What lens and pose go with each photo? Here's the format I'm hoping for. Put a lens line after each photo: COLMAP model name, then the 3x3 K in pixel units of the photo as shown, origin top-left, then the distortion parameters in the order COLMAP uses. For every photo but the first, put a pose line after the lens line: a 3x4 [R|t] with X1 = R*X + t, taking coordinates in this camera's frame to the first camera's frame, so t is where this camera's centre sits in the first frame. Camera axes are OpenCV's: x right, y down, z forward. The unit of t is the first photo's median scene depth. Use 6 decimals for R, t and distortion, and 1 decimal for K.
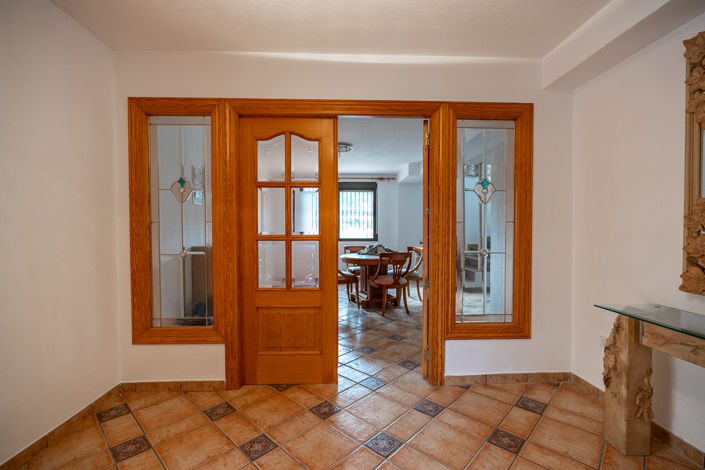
lens RADIAL K [[320.6, 0, 352.5], [0, 320.6, 235.0], [0, 0, 1]] dist [-0.020628, 0.014622]
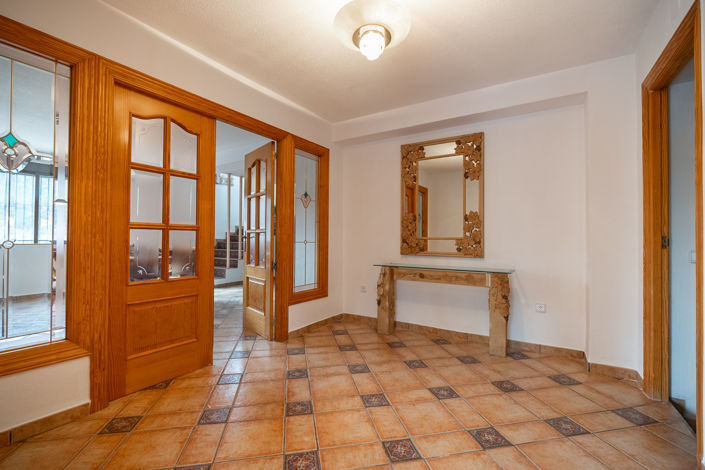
lens RADIAL K [[320.6, 0, 352.5], [0, 320.6, 235.0], [0, 0, 1]] dist [-0.020628, 0.014622]
pose [[0.565631, 0.016640, 0.824491, -0.690427], [0.007620, 0.999648, -0.025402, 0.063256], [-0.824623, 0.020651, 0.565305, -0.002901]]
